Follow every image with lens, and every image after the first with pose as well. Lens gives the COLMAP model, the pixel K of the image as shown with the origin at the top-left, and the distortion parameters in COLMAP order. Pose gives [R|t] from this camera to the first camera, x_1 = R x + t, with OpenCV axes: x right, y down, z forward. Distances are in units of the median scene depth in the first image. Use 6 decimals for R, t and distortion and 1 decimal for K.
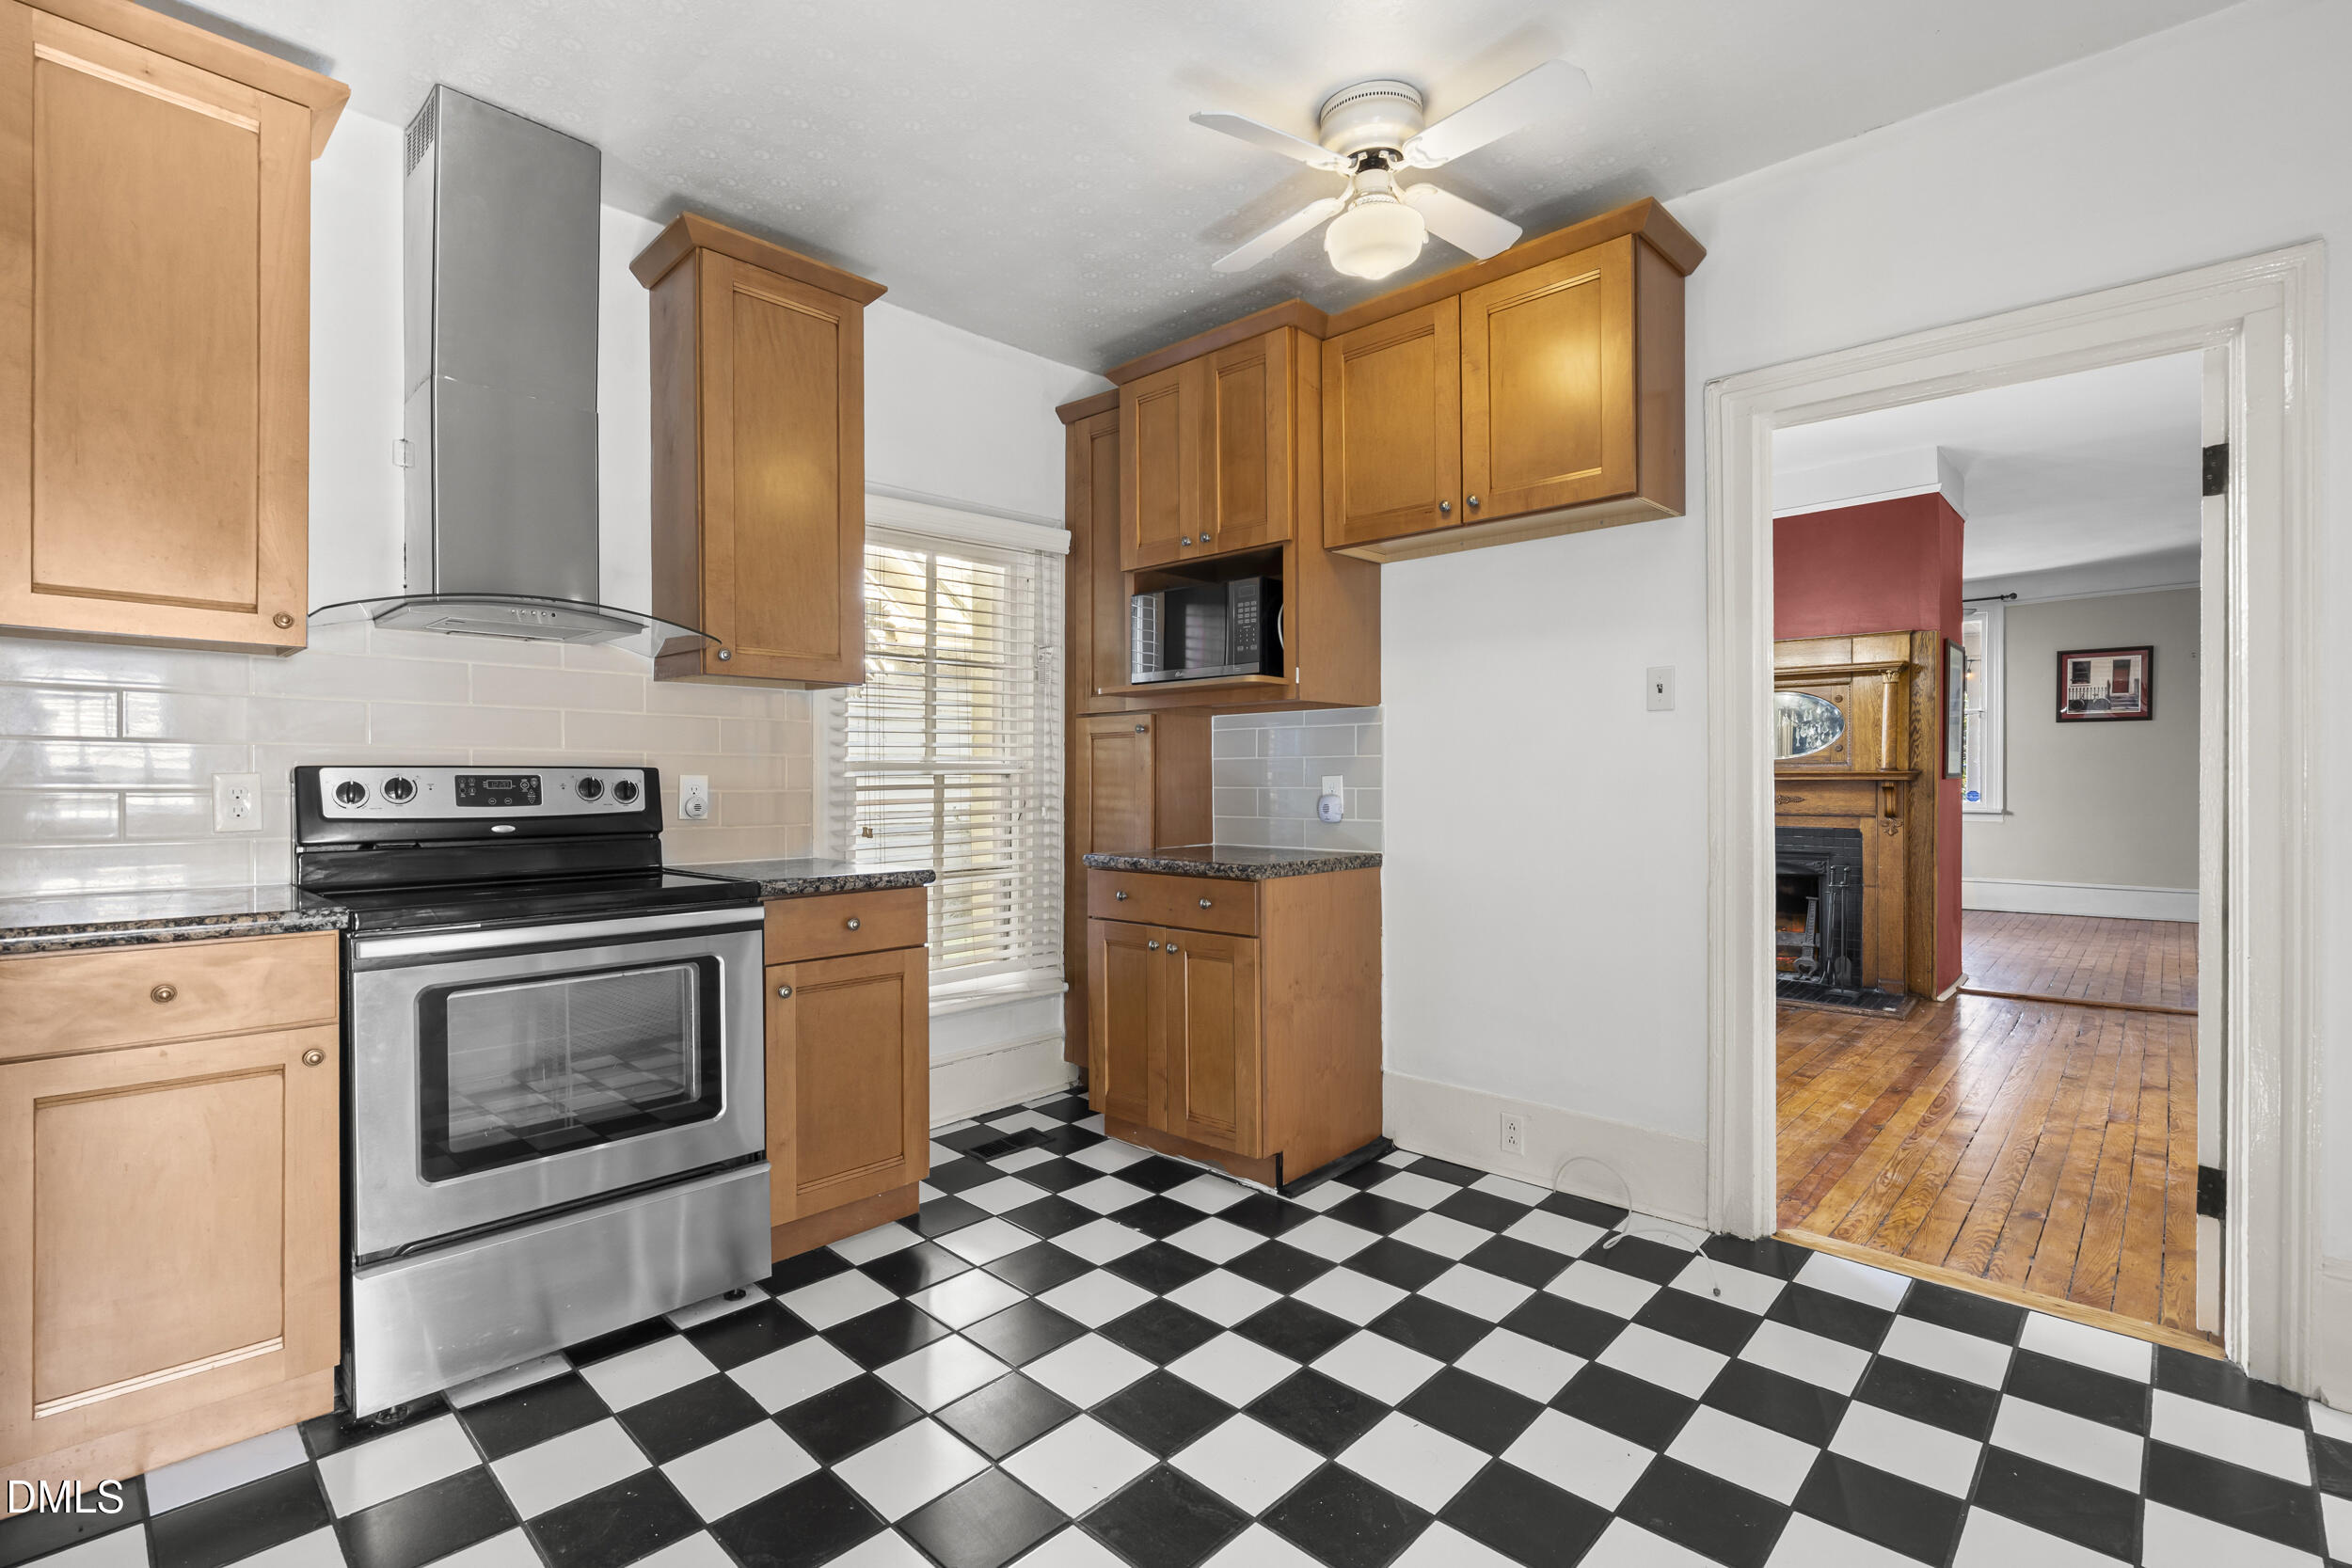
lens RADIAL K [[1068.6, 0, 1171.0], [0, 1068.6, 789.7], [0, 0, 1]] dist [-0.013005, 0.004094]
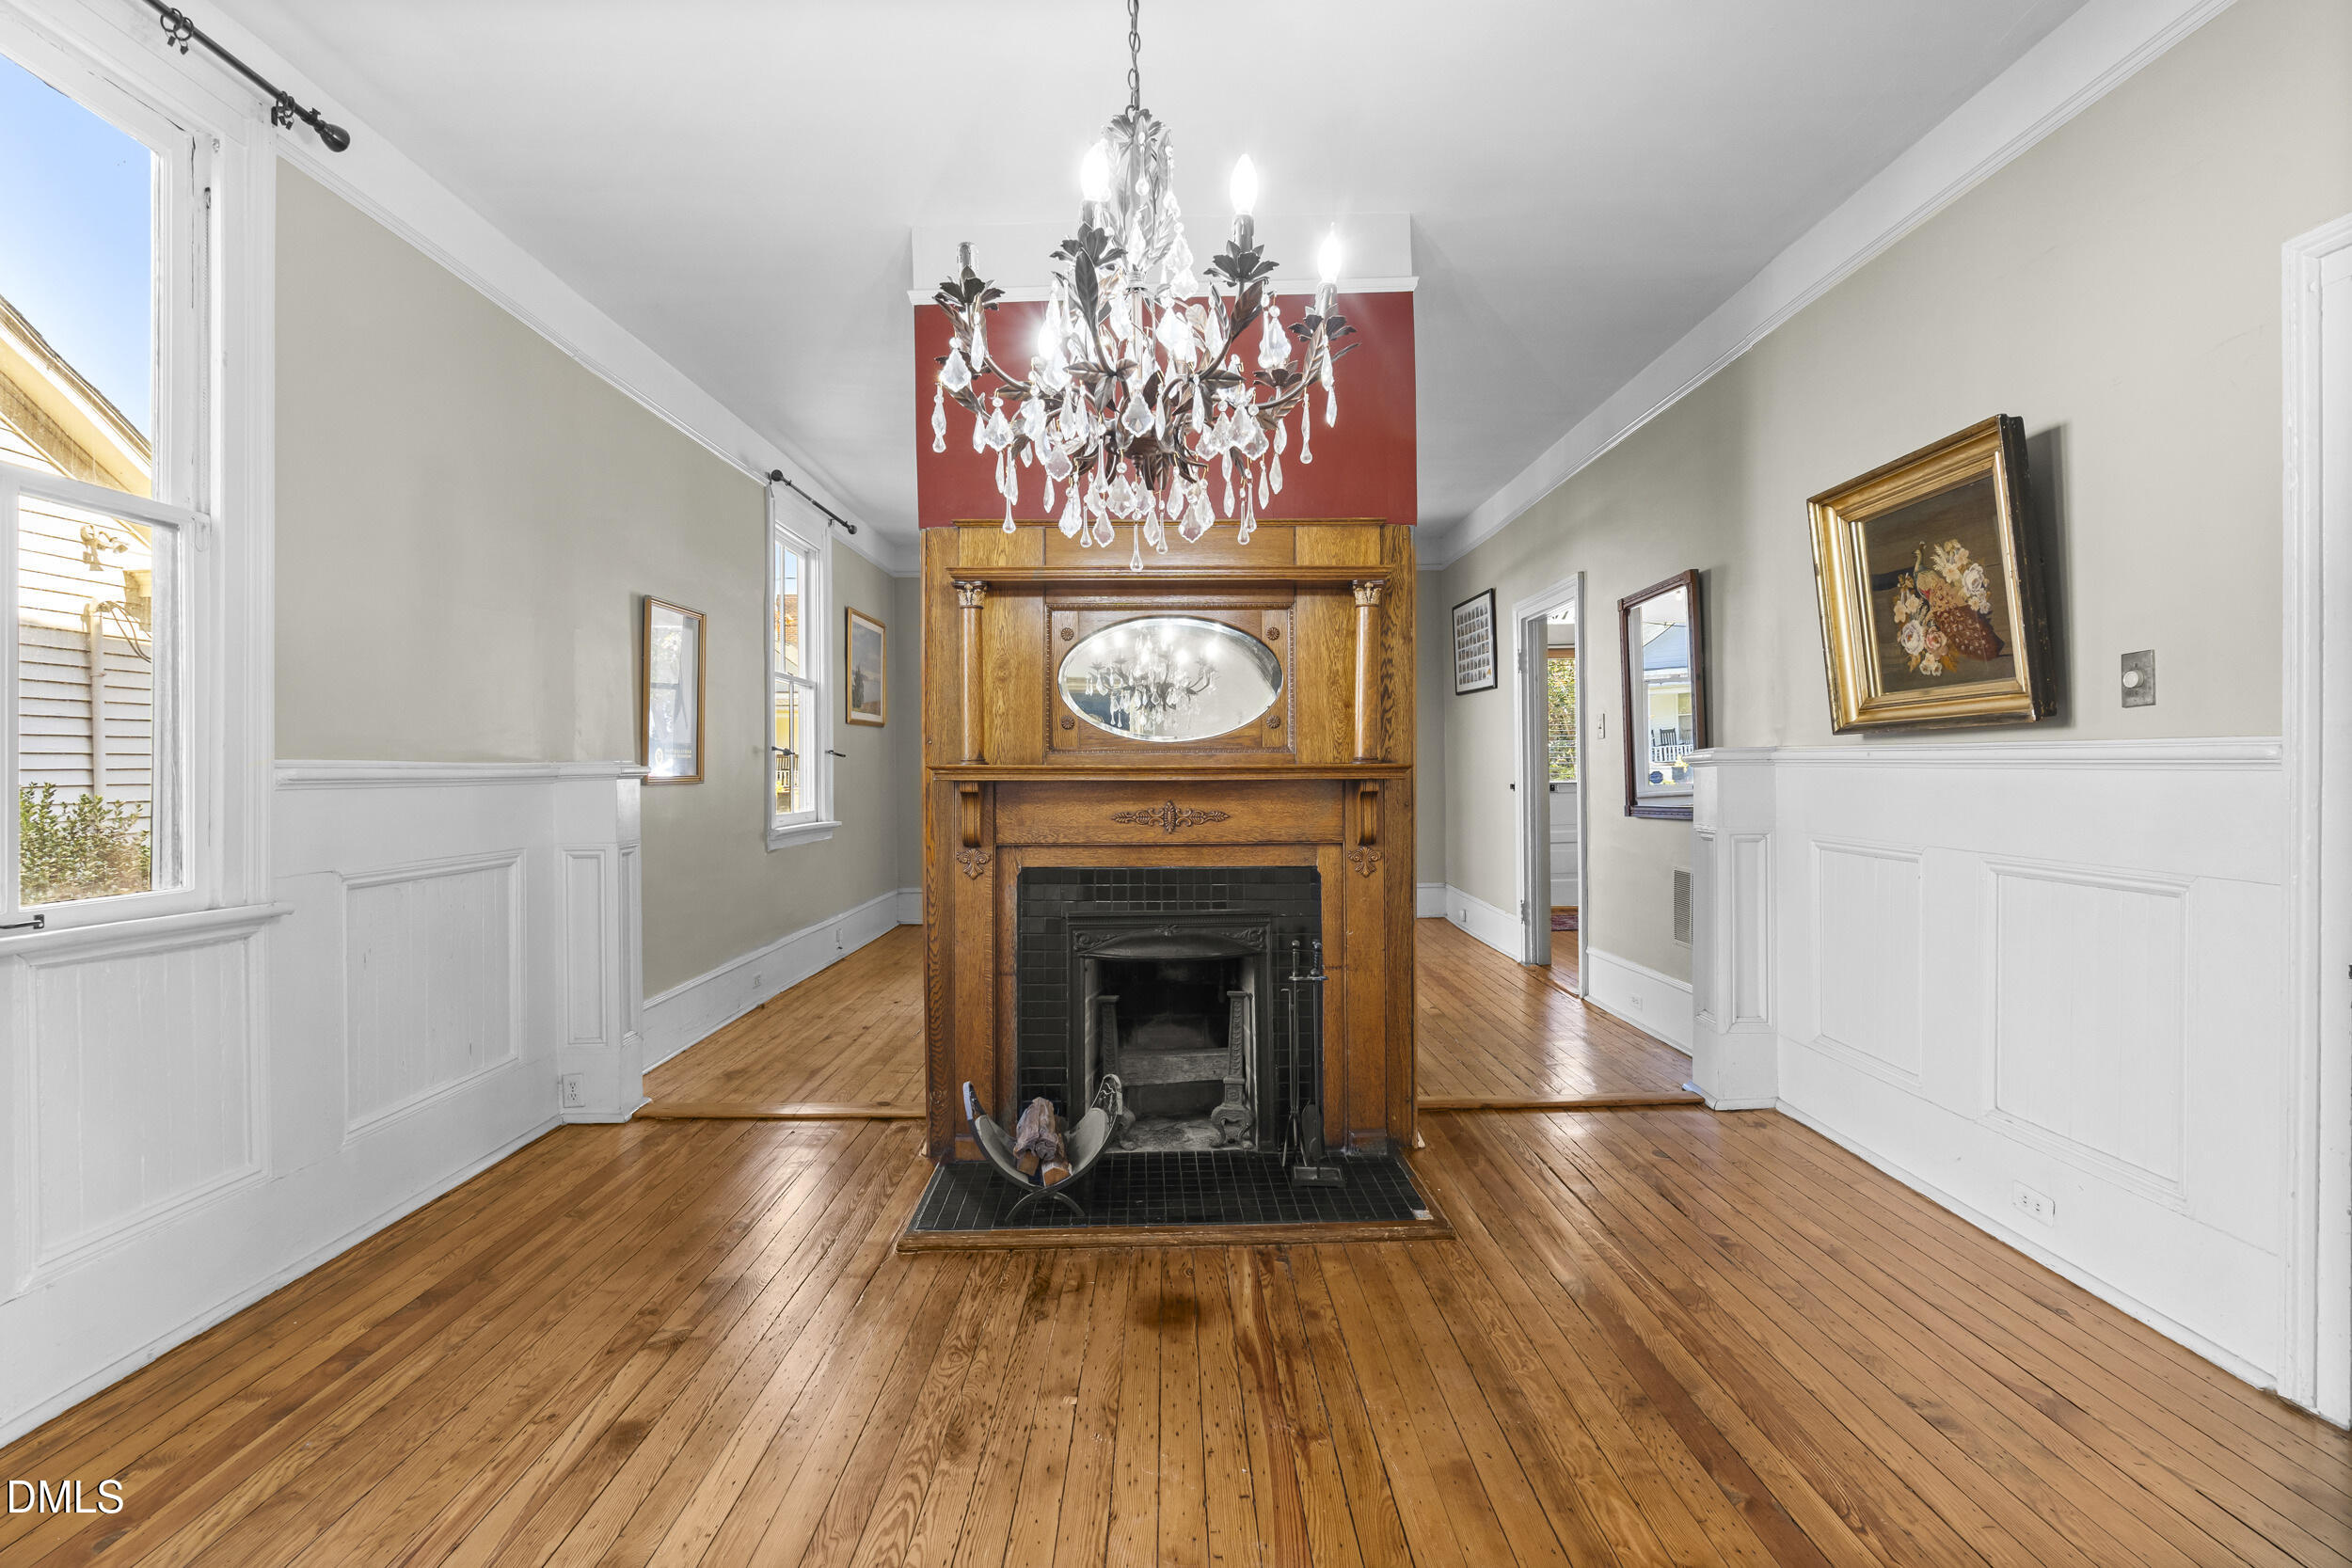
lens RADIAL K [[1068.6, 0, 1173.7], [0, 1068.6, 783.9], [0, 0, 1]] dist [-0.013005, 0.004094]
pose [[0.724641, -0.017813, 0.688896, 0.207399], [0.017899, 0.999815, 0.007025, -0.011911], [-0.688894, 0.007240, 0.724826, 0.646059]]
